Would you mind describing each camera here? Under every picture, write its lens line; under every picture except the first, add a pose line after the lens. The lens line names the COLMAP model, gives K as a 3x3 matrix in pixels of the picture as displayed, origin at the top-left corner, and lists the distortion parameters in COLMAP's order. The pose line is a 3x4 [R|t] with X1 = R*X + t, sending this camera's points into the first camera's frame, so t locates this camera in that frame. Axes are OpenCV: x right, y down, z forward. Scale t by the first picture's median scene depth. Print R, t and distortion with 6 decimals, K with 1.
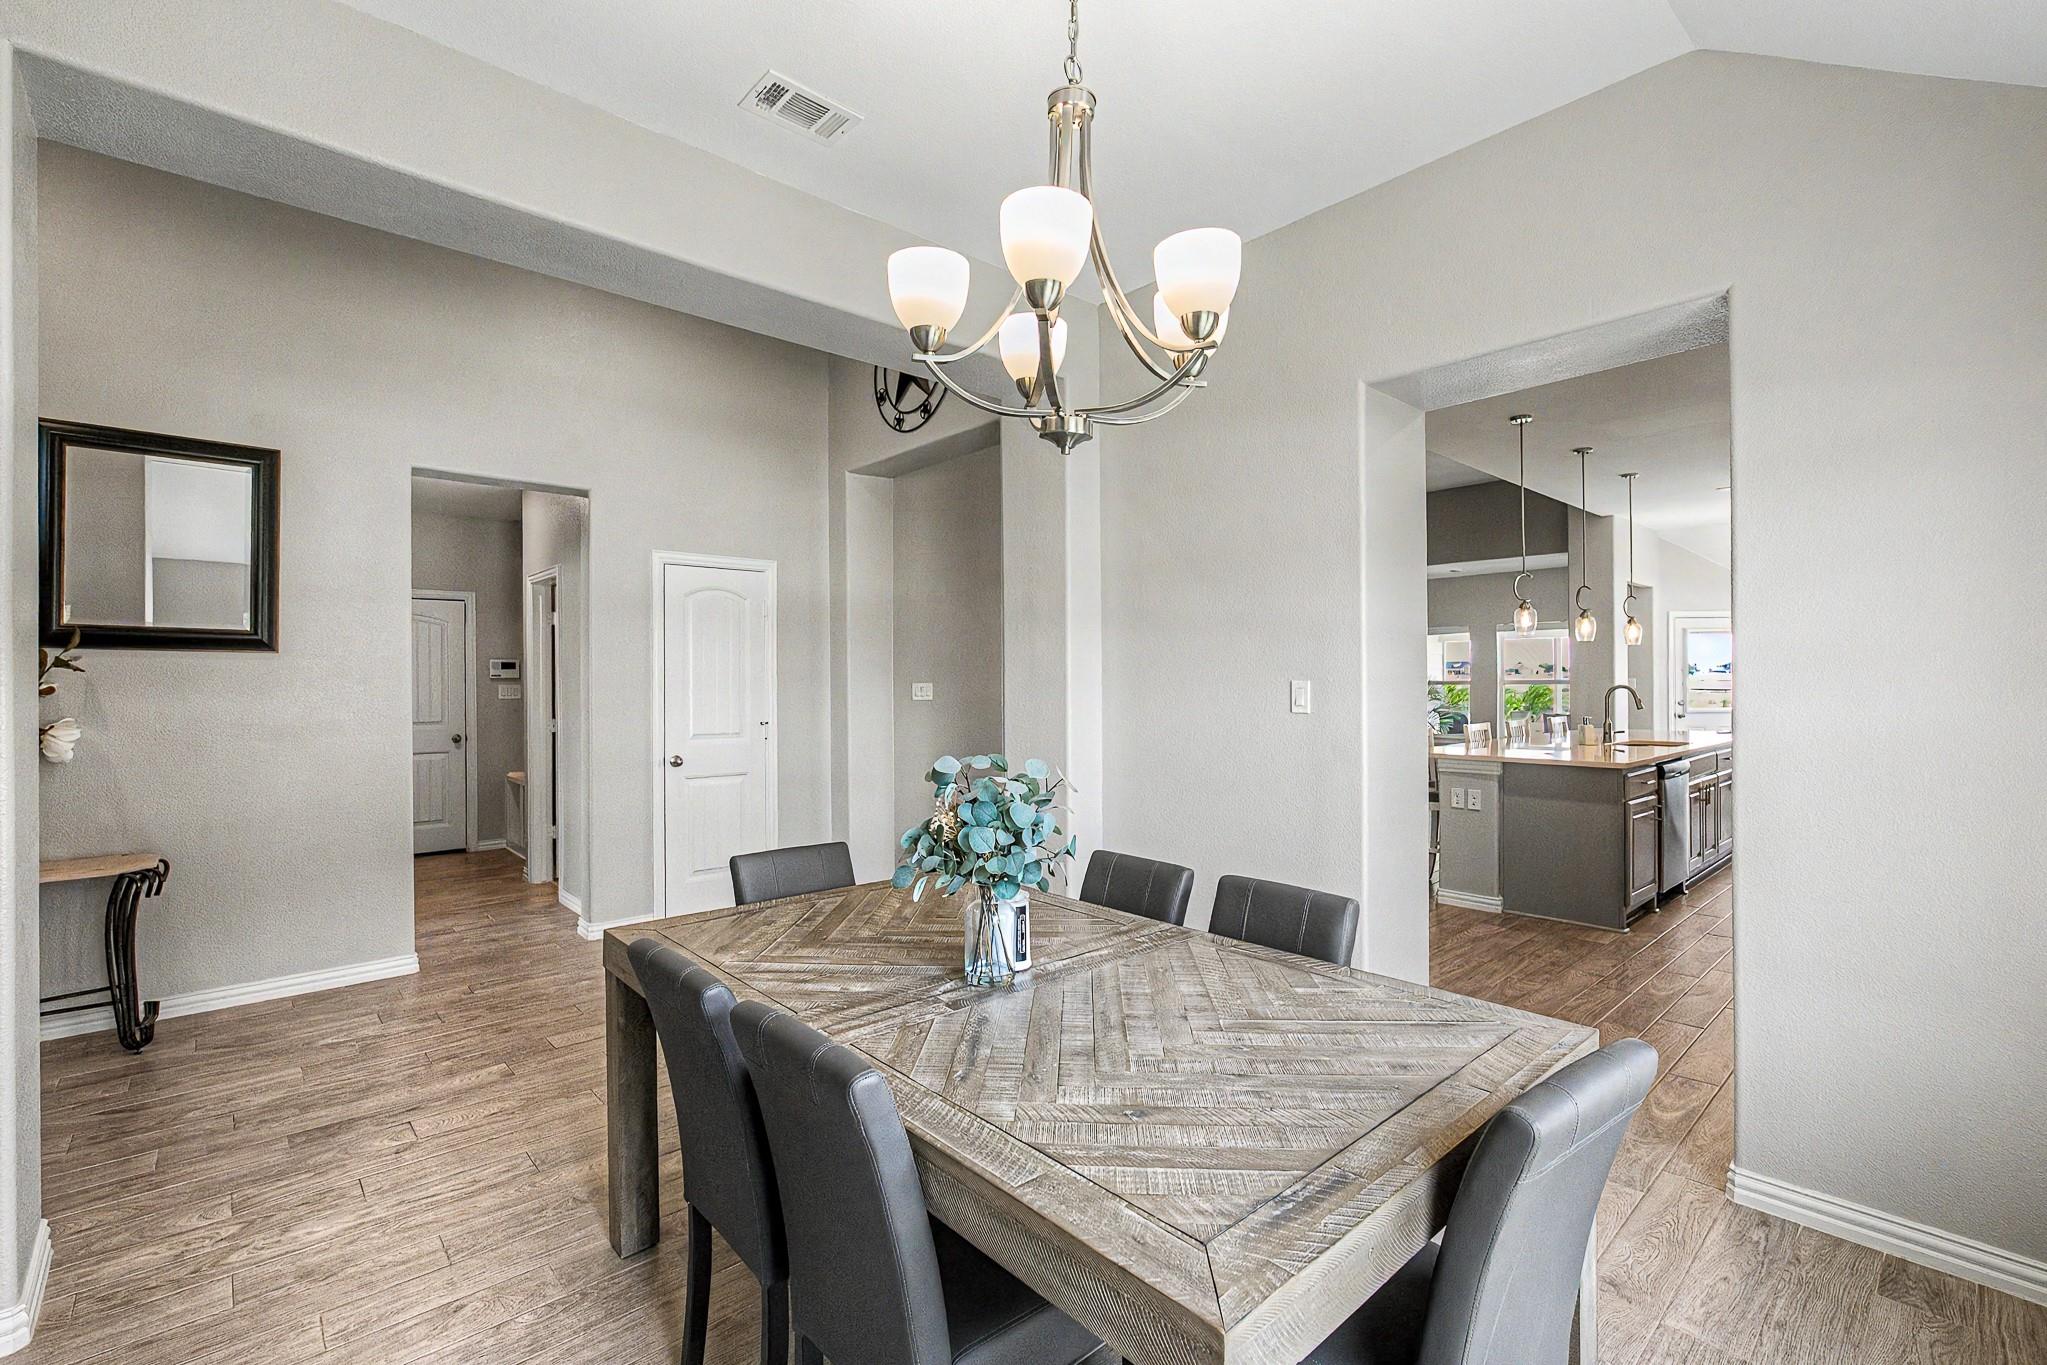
lens RADIAL K [[893.8, 0, 1021.7], [0, 893.8, 687.0], [0, 0, 1]] dist [-0.002813, 0.001485]
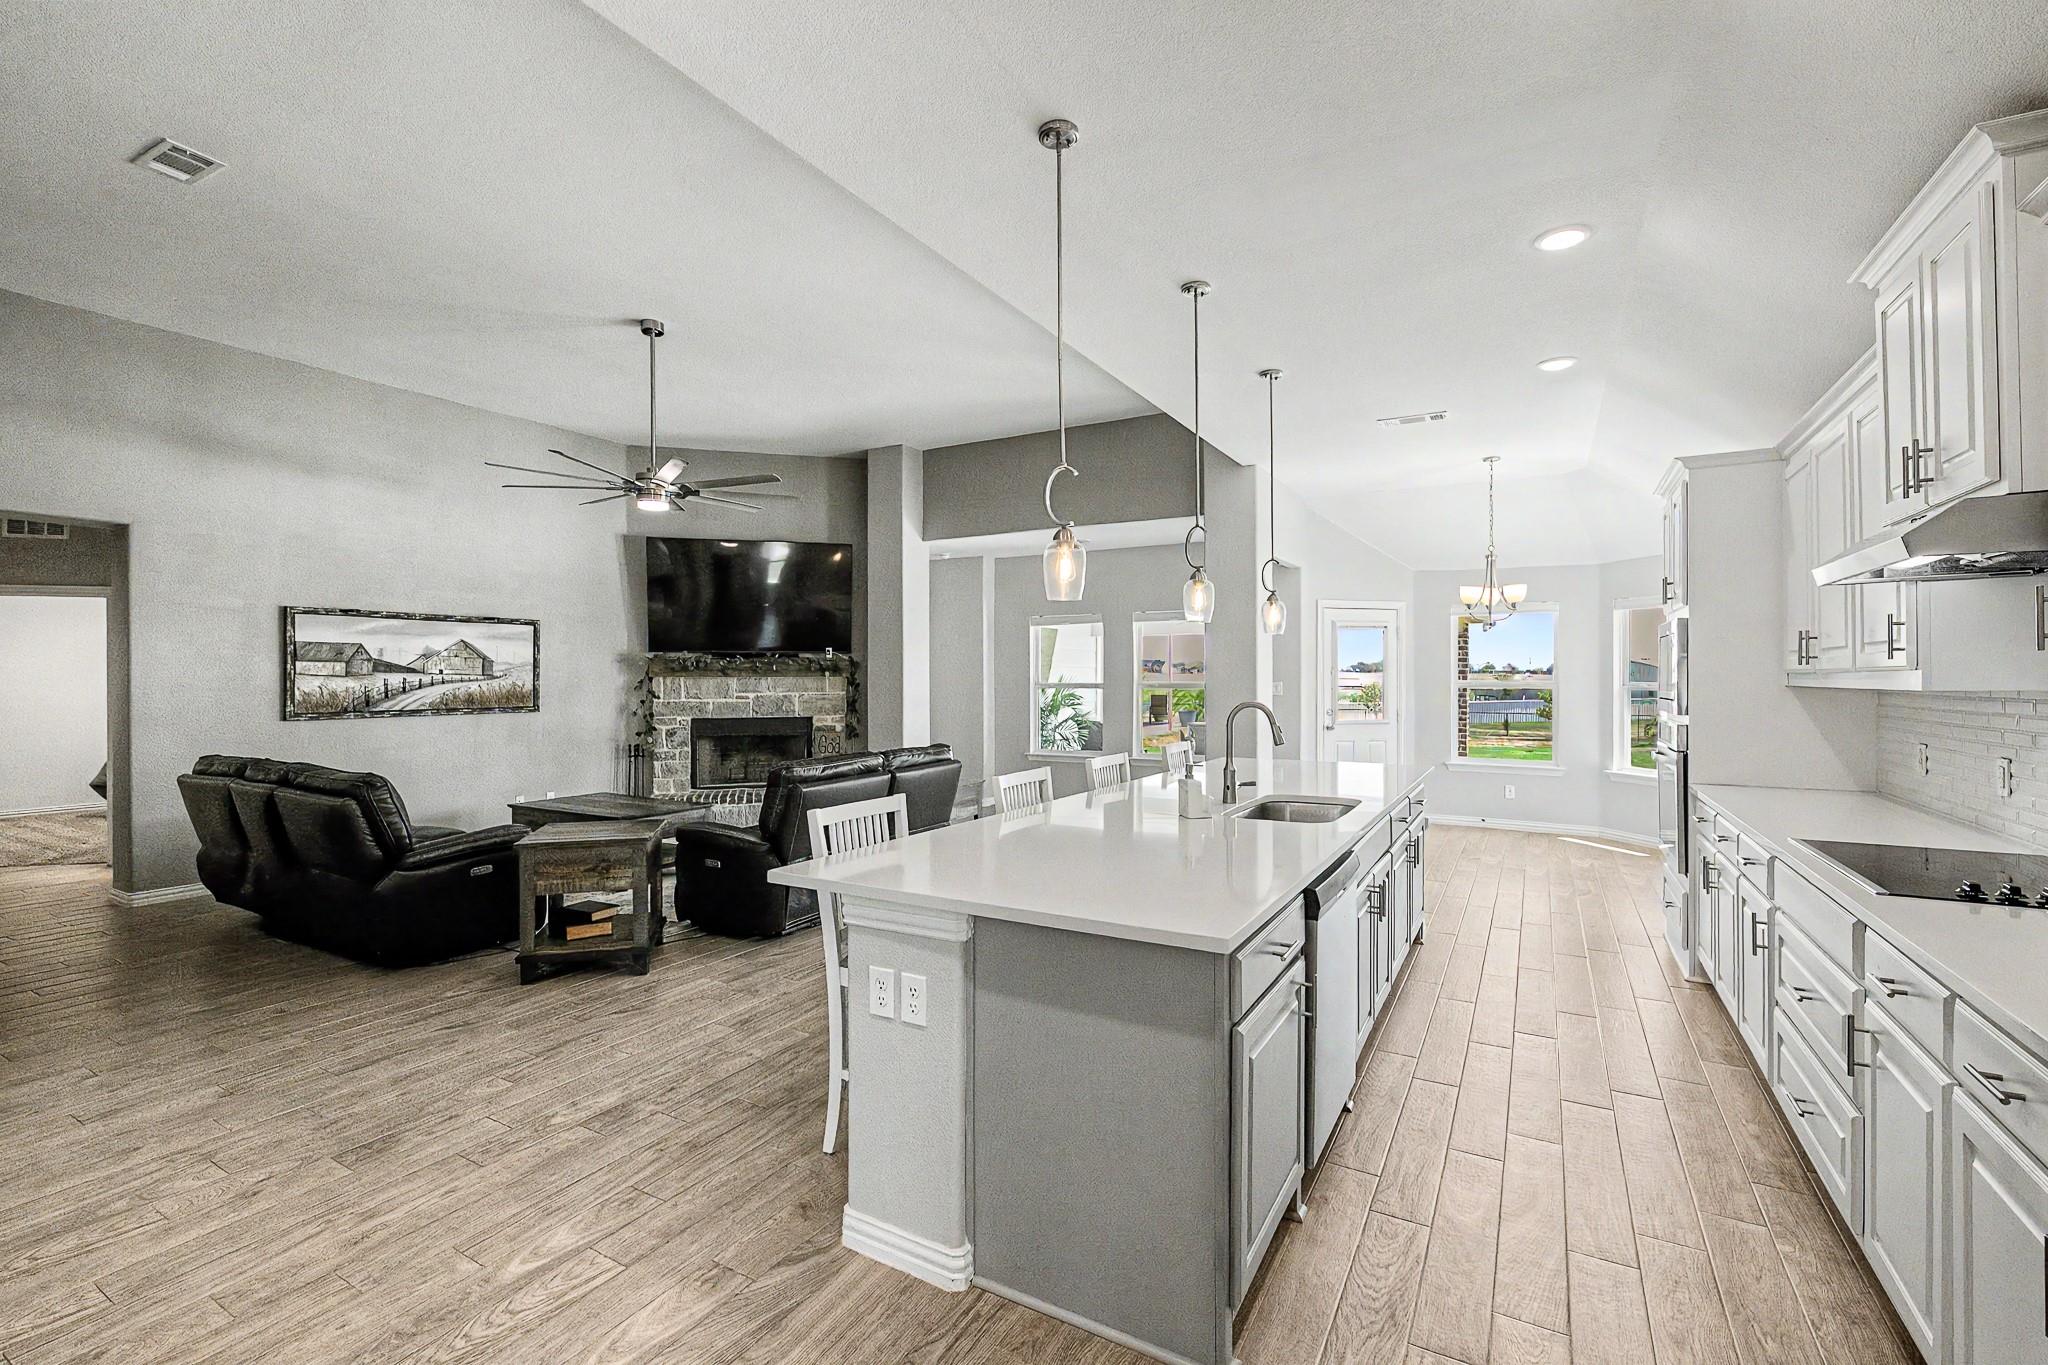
lens RADIAL K [[894.2, 0, 1027.6], [0, 894.2, 679.6], [0, 0, 1]] dist [-0.002813, 0.001485]
pose [[0.950207, 0.004290, 0.311590, 0.428547], [-0.003778, 0.999990, -0.002248, -0.016032], [-0.311596, 0.000959, 0.950214, 0.601762]]
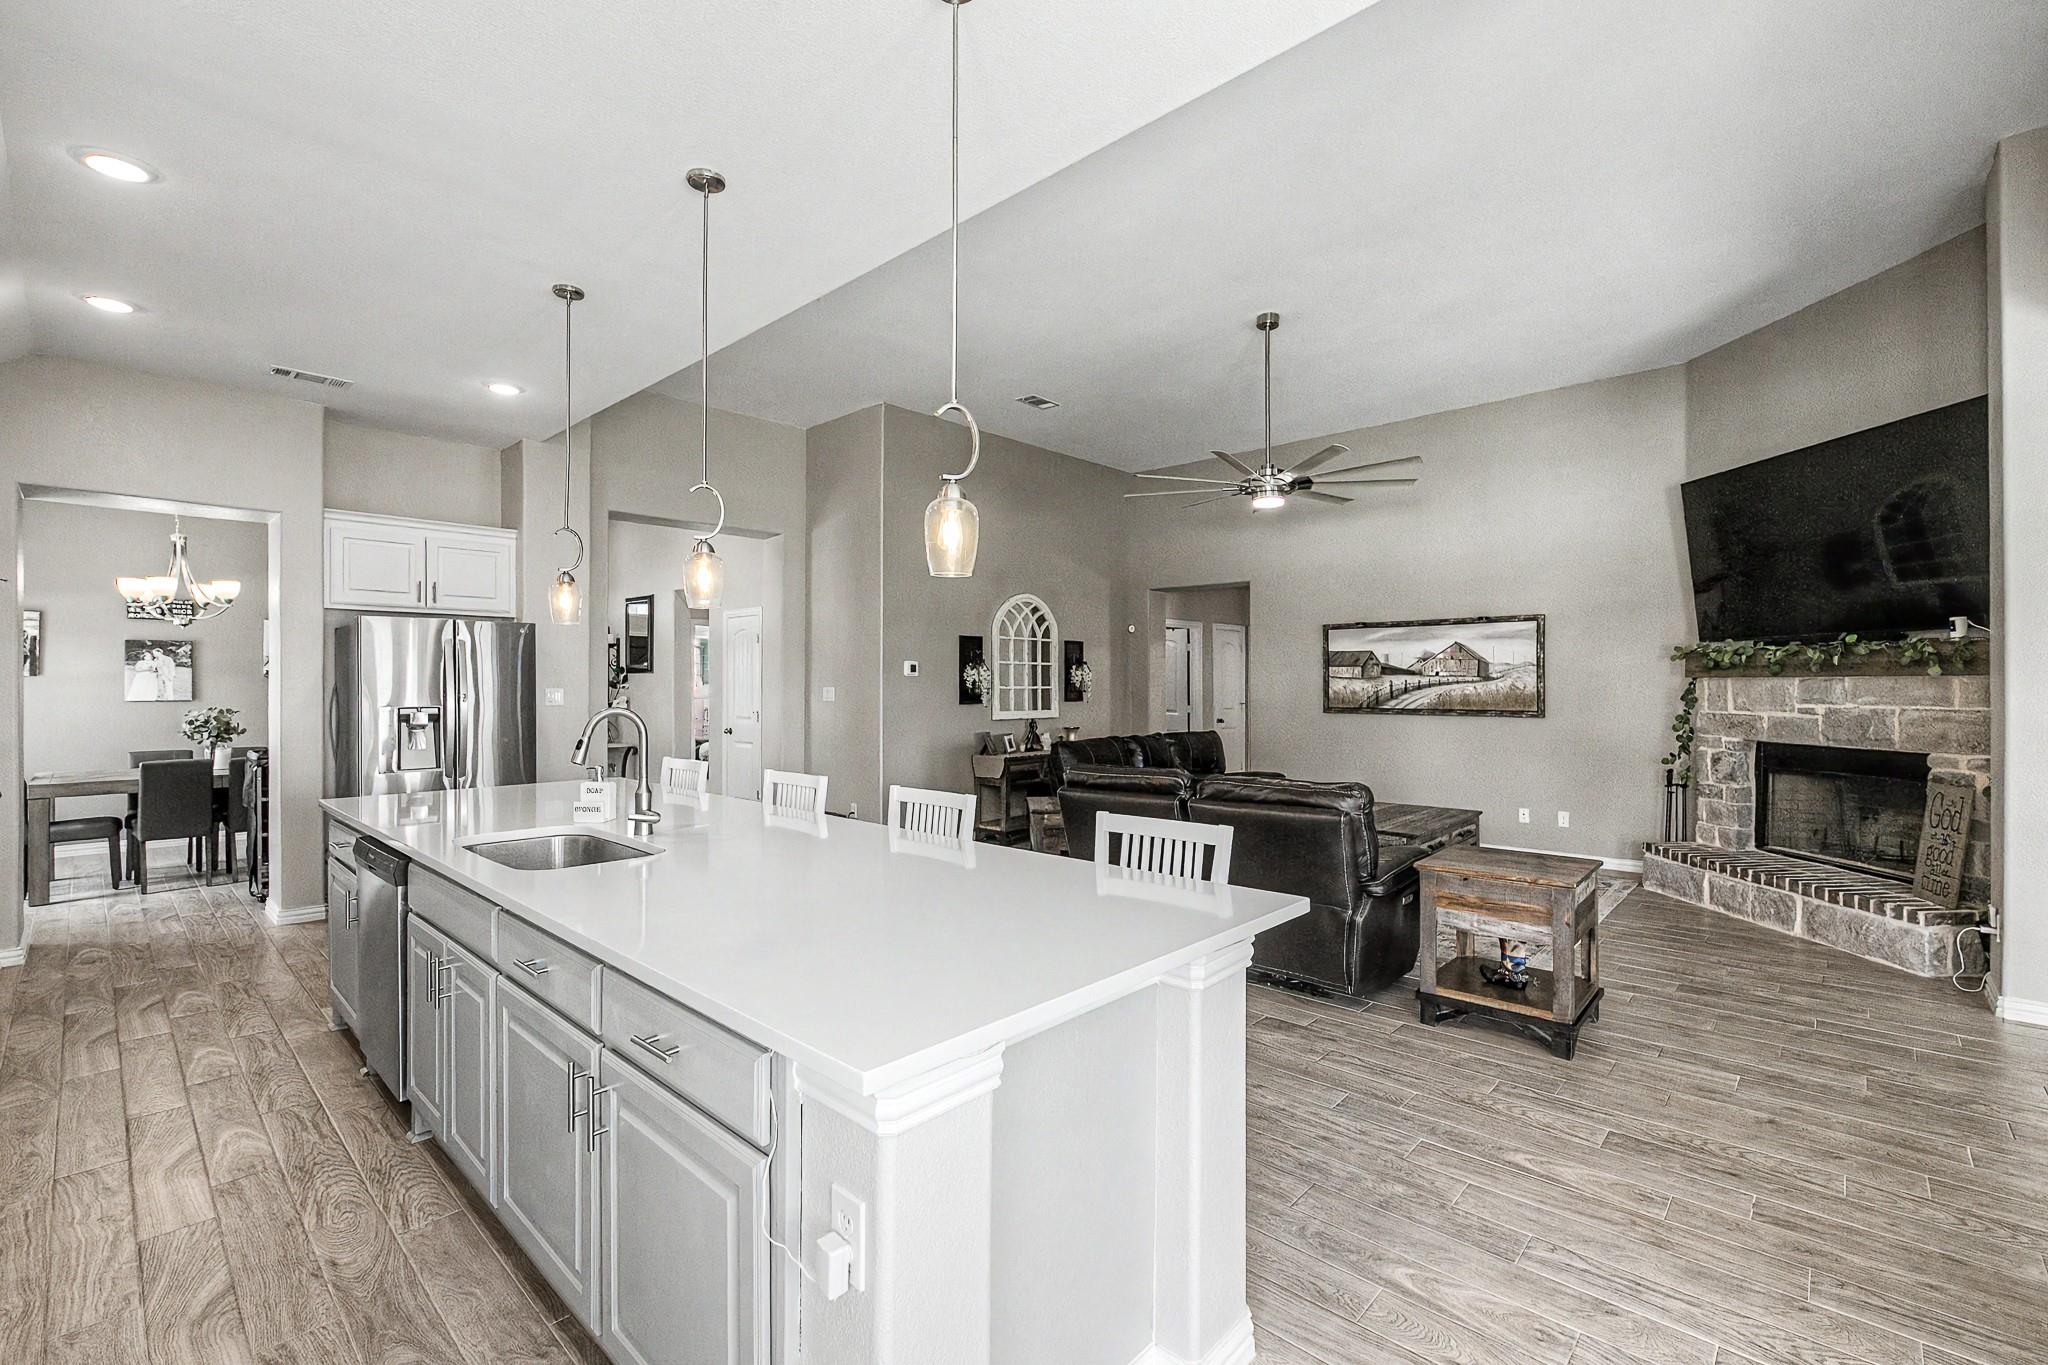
lens RADIAL K [[894.2, 0, 1039.7], [0, 894.2, 676.4], [0, 0, 1]] dist [-0.002813, 0.001485]
pose [[0.106284, -0.000980, -0.994335, 1.457816], [-0.001265, 0.999999, -0.001121, -0.022133], [0.994335, 0.001377, 0.106283, 1.490908]]
